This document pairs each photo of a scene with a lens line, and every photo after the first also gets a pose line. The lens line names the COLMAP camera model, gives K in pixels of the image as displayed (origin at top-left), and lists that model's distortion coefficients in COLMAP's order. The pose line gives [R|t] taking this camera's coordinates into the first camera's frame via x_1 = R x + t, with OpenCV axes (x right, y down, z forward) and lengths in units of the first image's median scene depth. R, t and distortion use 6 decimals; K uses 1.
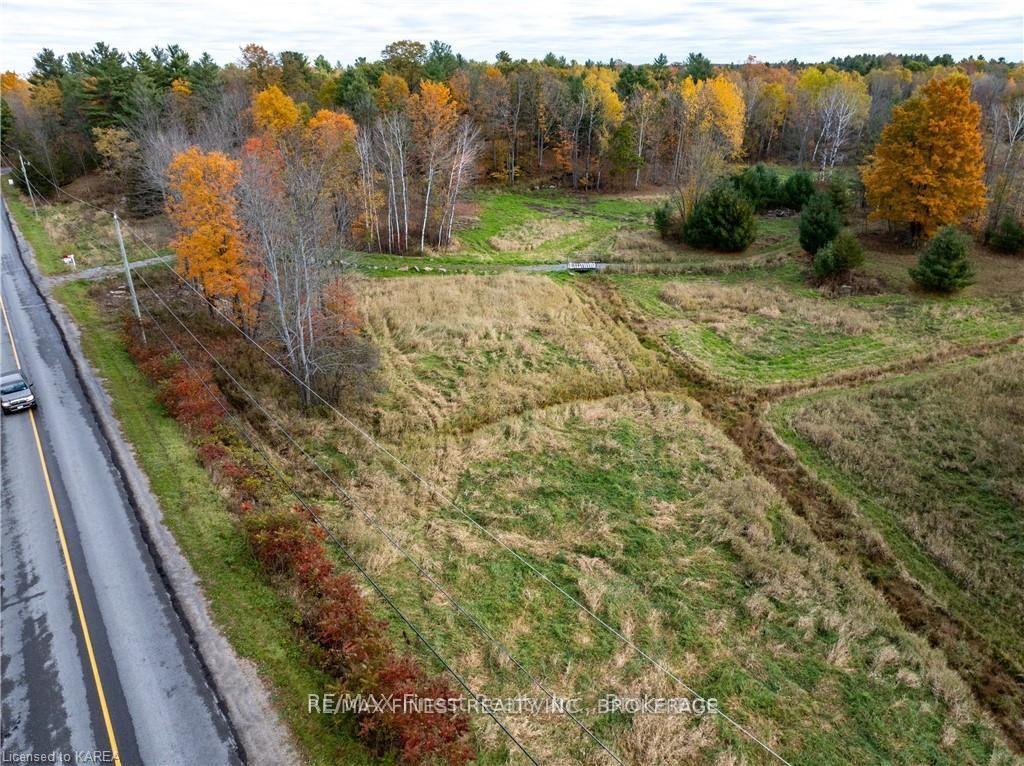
lens RADIAL K [[723.4, 0, 512.0], [0, 723.4, 383.0], [0, 0, 1]] dist [-0.042253, 0.005829]
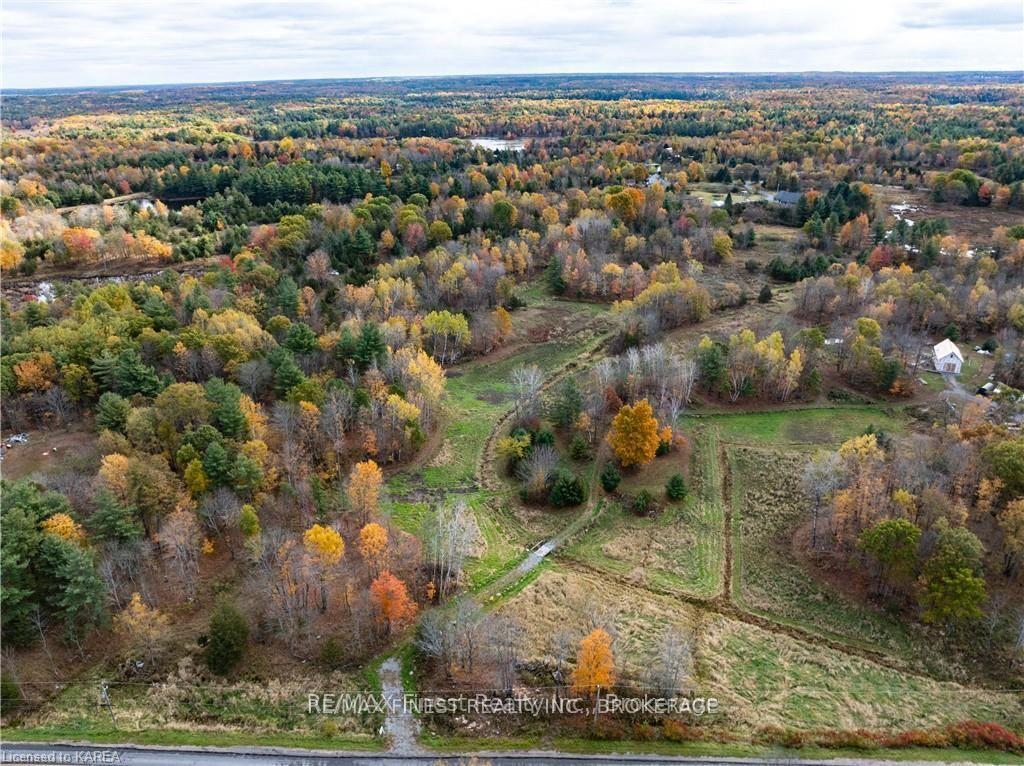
lens RADIAL K [[726.4, 0, 512.0], [0, 726.4, 383.0], [0, 0, 1]] dist [-0.062227, 0.038158]
pose [[0.621541, -0.304597, 0.721739, -1.242033], [0.316358, 0.940440, 0.124457, -0.892775], [-0.716662, 0.150972, 0.680884, -0.255118]]
